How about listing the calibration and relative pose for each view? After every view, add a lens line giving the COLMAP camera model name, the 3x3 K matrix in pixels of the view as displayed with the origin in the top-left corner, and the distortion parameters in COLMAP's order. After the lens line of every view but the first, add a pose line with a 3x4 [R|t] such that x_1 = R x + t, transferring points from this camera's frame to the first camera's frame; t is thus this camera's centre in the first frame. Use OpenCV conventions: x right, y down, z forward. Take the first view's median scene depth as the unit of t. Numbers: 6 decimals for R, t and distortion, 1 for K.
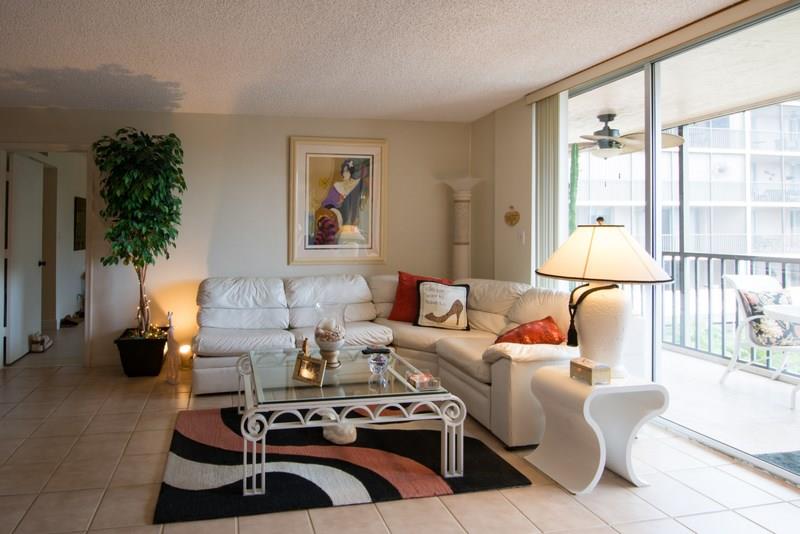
lens RADIAL K [[426.8, 0, 277.1], [0, 426.8, 222.7], [0, 0, 1]] dist [0.000237, -0.000094]
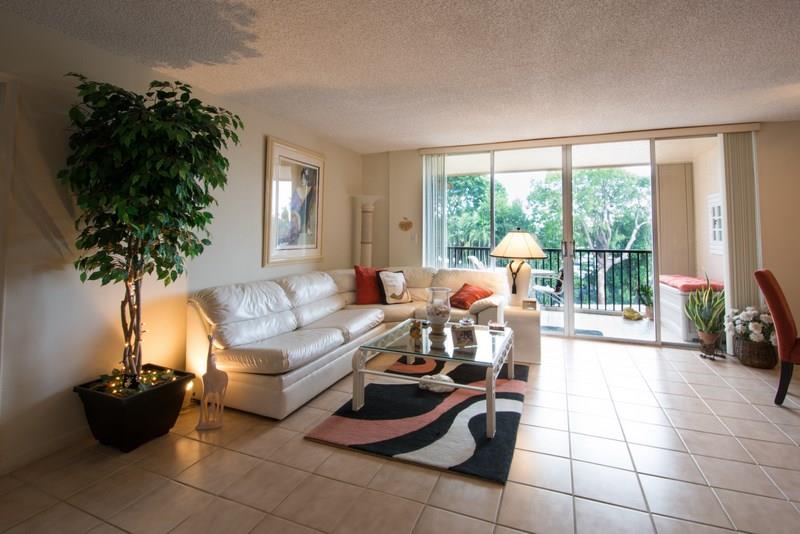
lens RADIAL K [[383.8, 0, 387.6], [0, 383.8, 213.1], [0, 0, 1]] dist [0.001985, -0.012731]
pose [[0.514928, 0.054739, 0.855484, -0.610675], [-0.025310, 0.998495, -0.048655, 0.012735], [-0.856860, 0.003401, 0.515538, 0.326502]]
